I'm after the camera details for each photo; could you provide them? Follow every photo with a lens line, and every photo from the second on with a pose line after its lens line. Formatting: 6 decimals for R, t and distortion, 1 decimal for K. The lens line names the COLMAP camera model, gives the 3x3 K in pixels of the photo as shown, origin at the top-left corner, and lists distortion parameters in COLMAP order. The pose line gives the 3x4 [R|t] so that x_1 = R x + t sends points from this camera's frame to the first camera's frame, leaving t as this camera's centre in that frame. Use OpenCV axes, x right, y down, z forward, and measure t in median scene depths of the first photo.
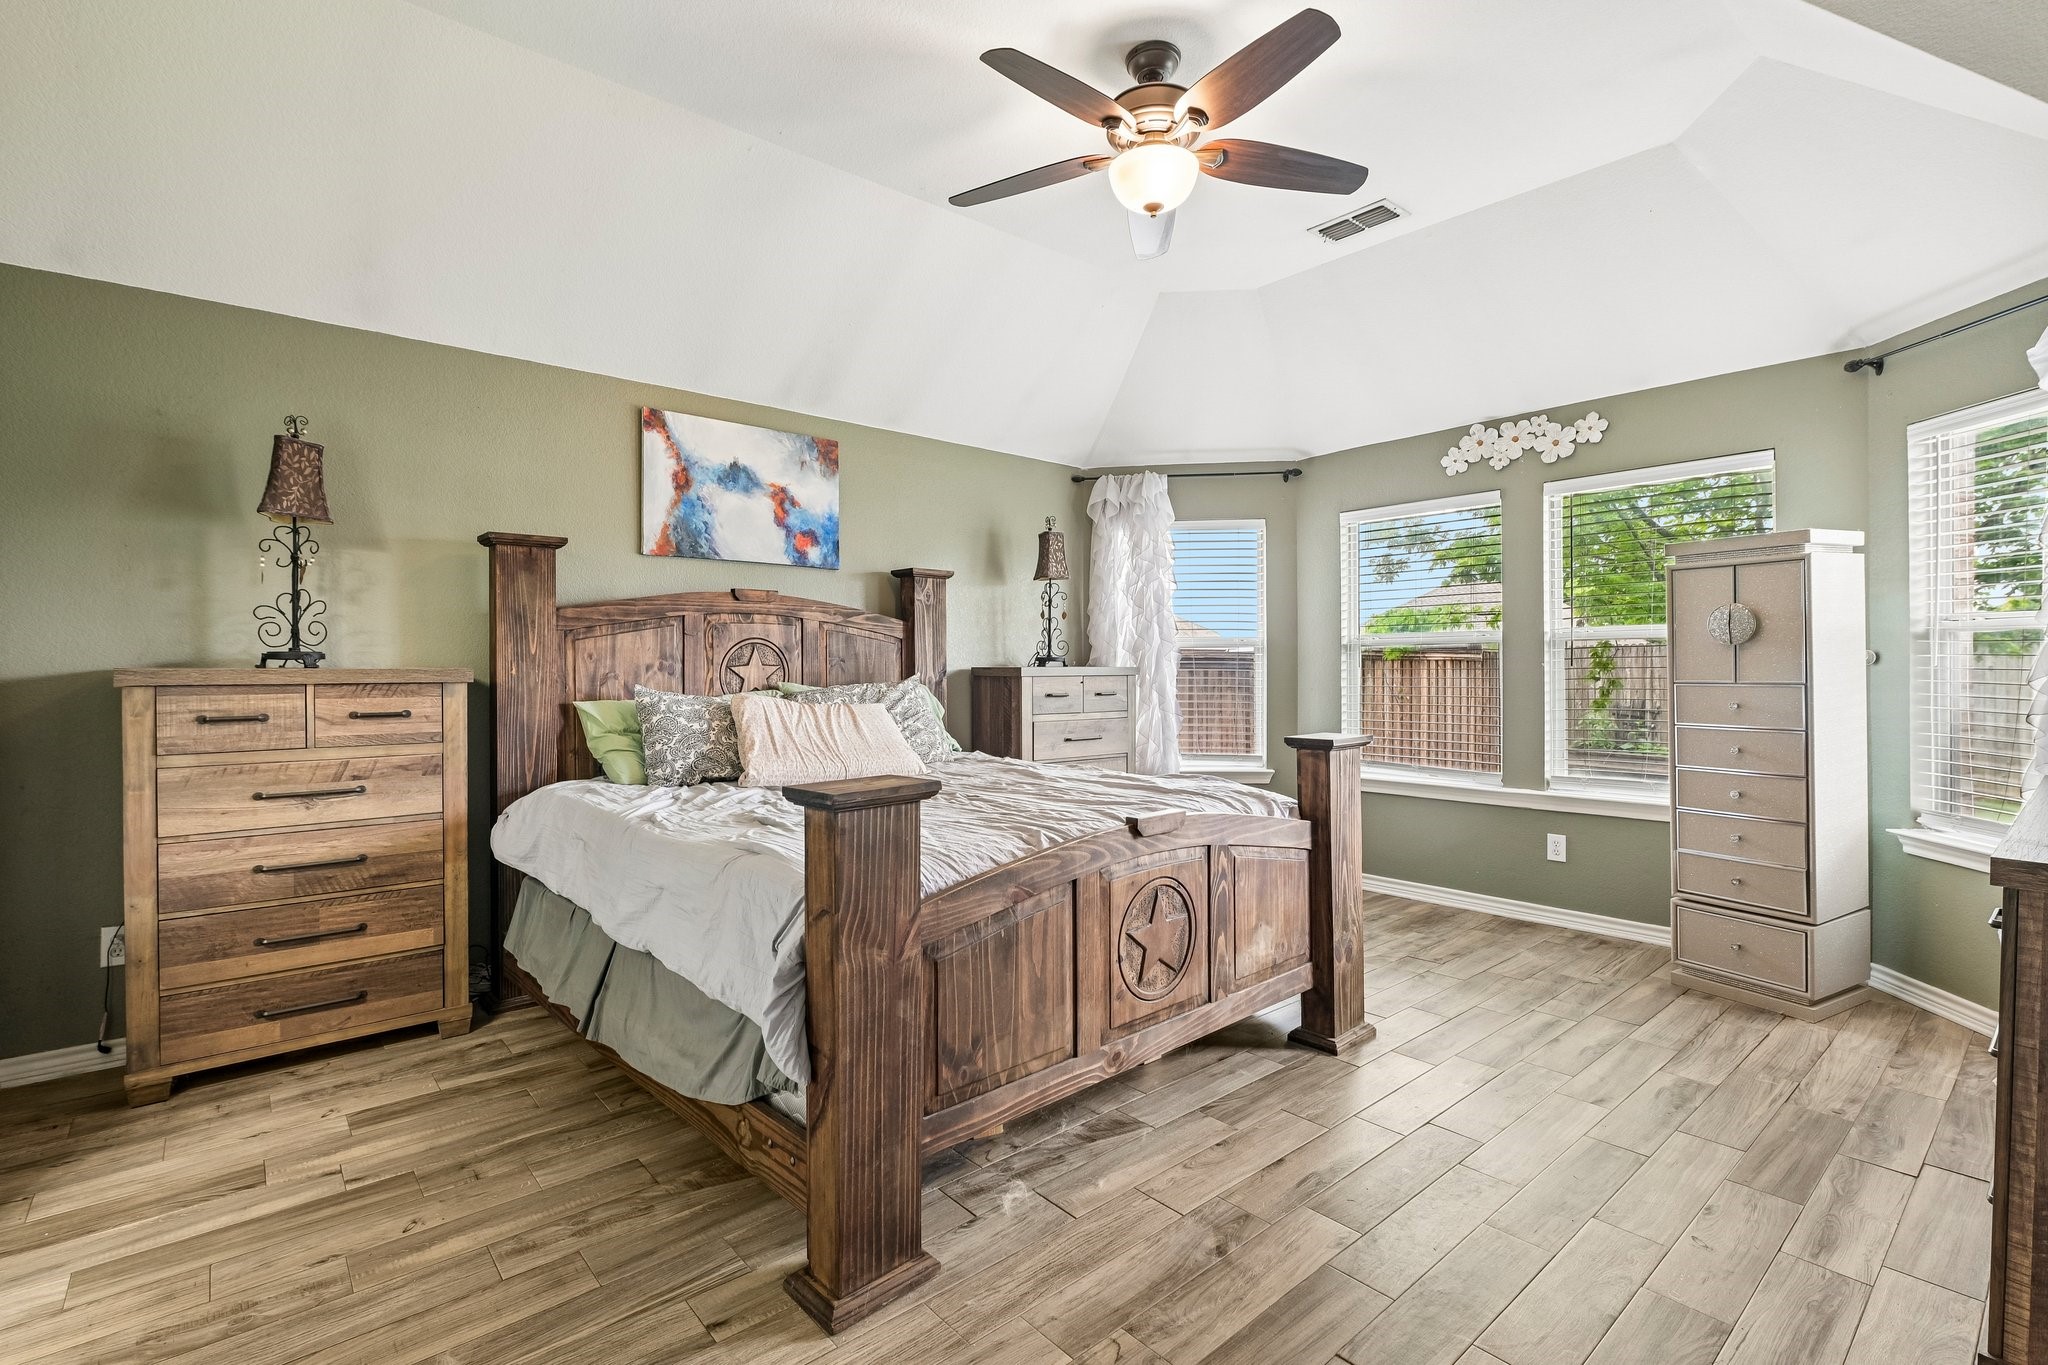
lens RADIAL K [[915.9, 0, 1033.4], [0, 915.9, 674.0], [0, 0, 1]] dist [-0.004216, -0.001034]
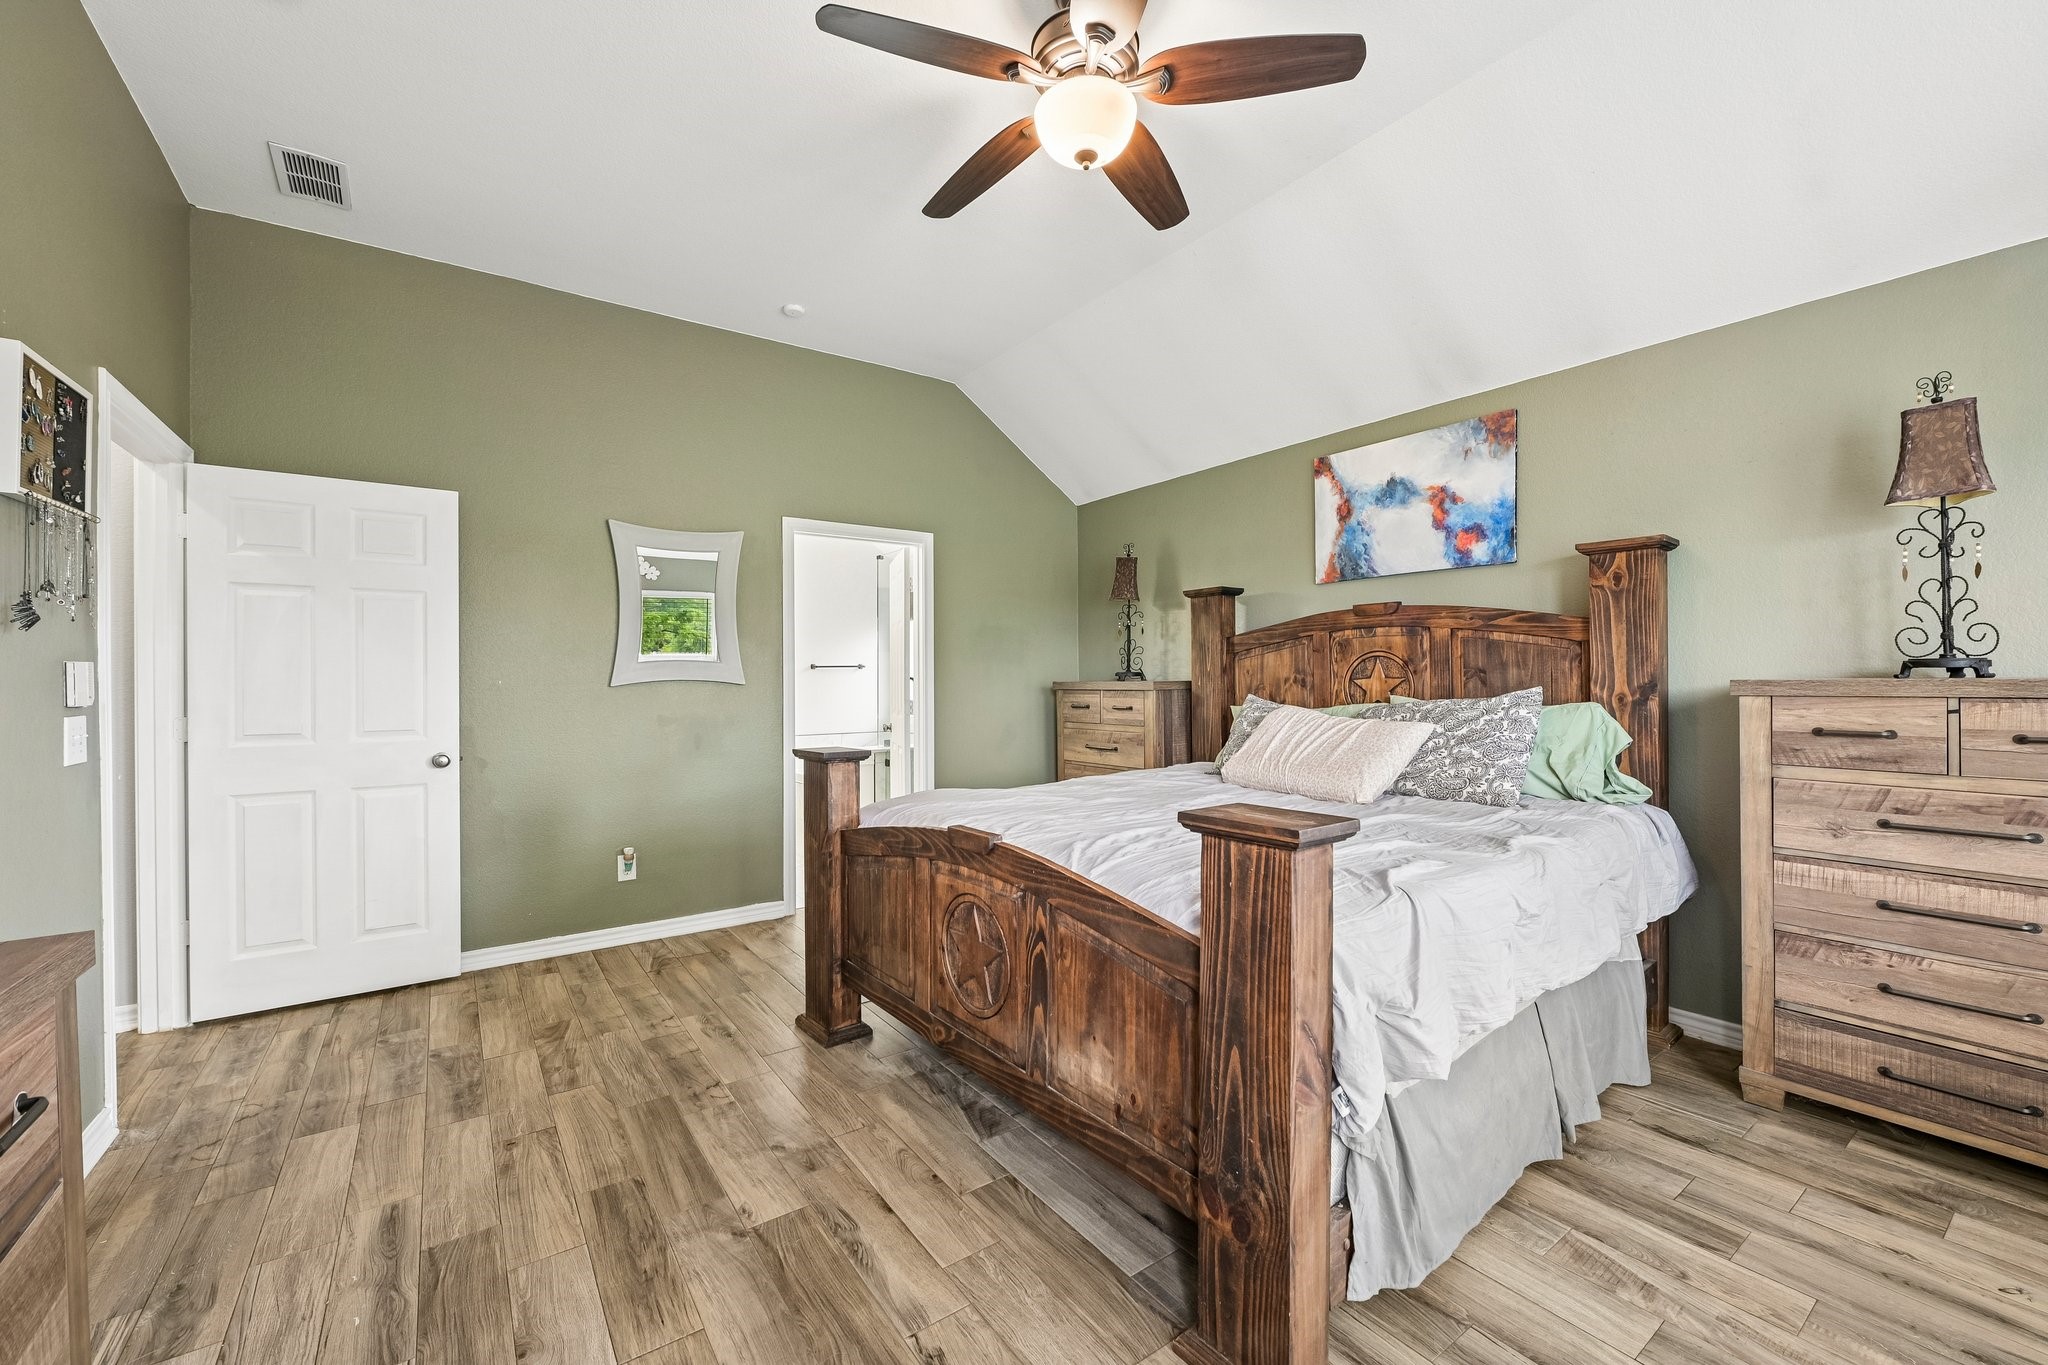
lens RADIAL K [[808.6, 0, 1027.7], [0, 808.6, 683.6], [0, 0, 1]] dist [-0.009322, -0.000009]
pose [[-0.080703, 0.006668, -0.996716, 0.599036], [-0.002609, 0.999973, 0.006901, -0.008306], [0.996735, 0.003157, -0.080684, 0.669476]]
